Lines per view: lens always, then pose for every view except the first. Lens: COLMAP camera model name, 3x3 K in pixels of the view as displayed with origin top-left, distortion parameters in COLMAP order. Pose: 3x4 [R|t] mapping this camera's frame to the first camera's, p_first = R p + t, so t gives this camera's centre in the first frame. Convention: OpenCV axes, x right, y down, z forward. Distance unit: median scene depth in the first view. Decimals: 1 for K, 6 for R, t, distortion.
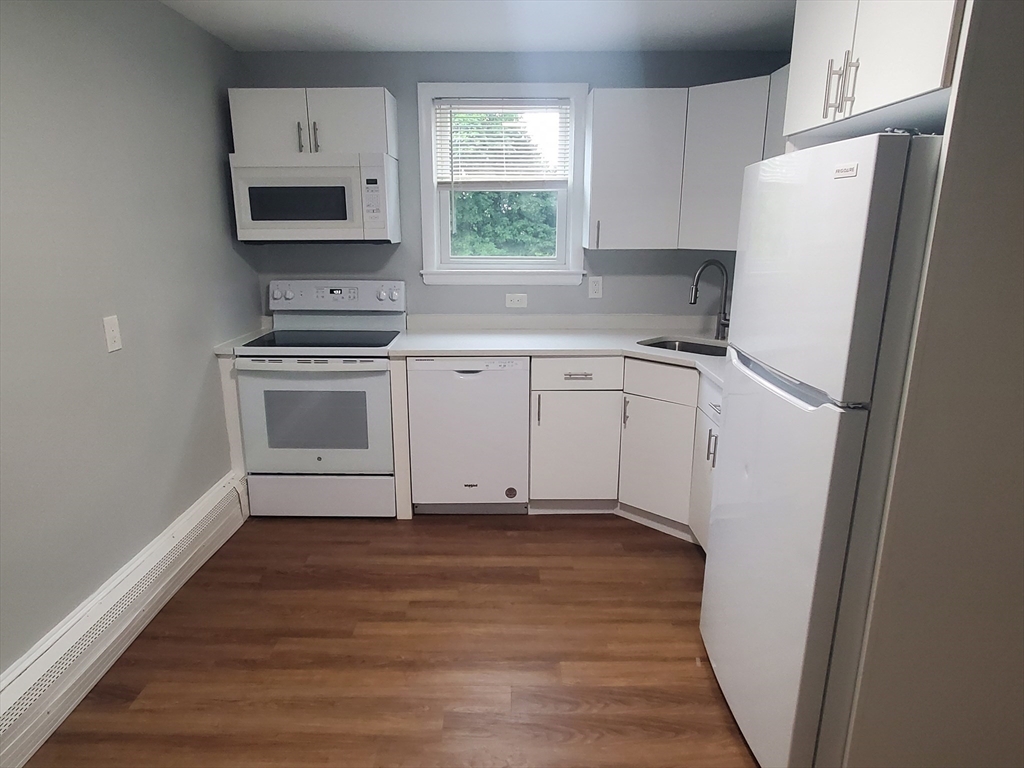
lens RADIAL K [[651.3, 0, 512.0], [0, 651.3, 384.0], [0, 0, 1]] dist [0.002976, 0.000771]
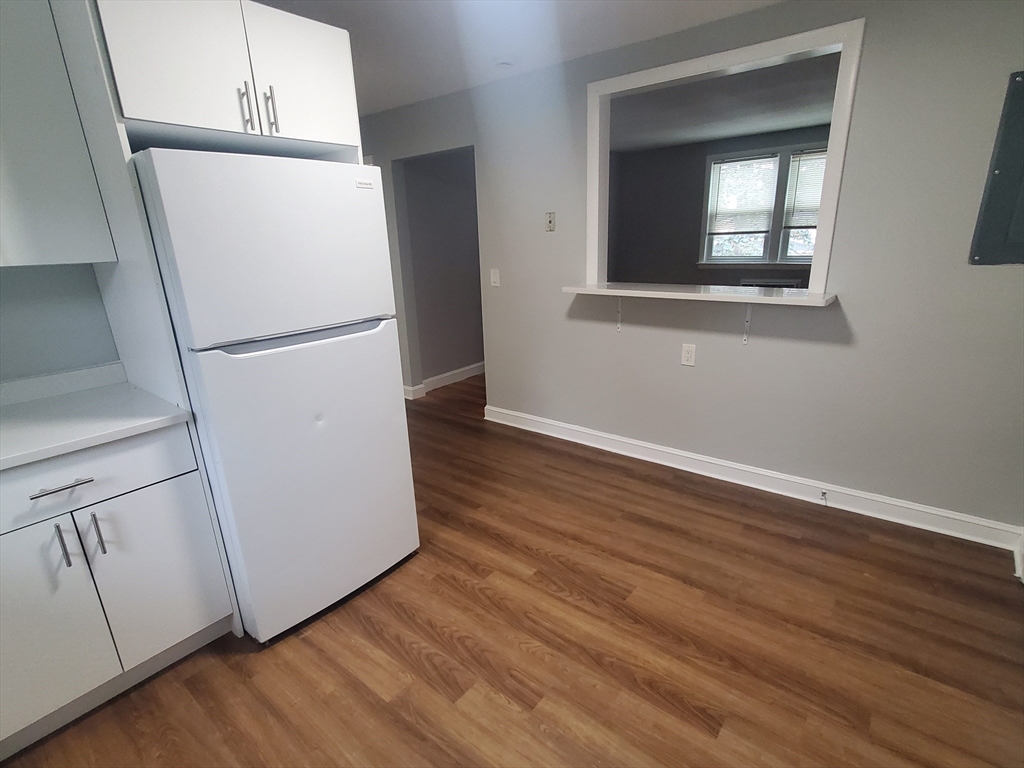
lens RADIAL K [[503.8, 0, 512.0], [0, 503.8, 384.0], [0, 0, 1]] dist [-0.001317, -0.000134]
pose [[-0.777688, -0.152951, 0.609759, -0.451136], [0.179770, 0.875339, 0.448848, -0.261507], [-0.602398, 0.458681, -0.653245, 1.244478]]
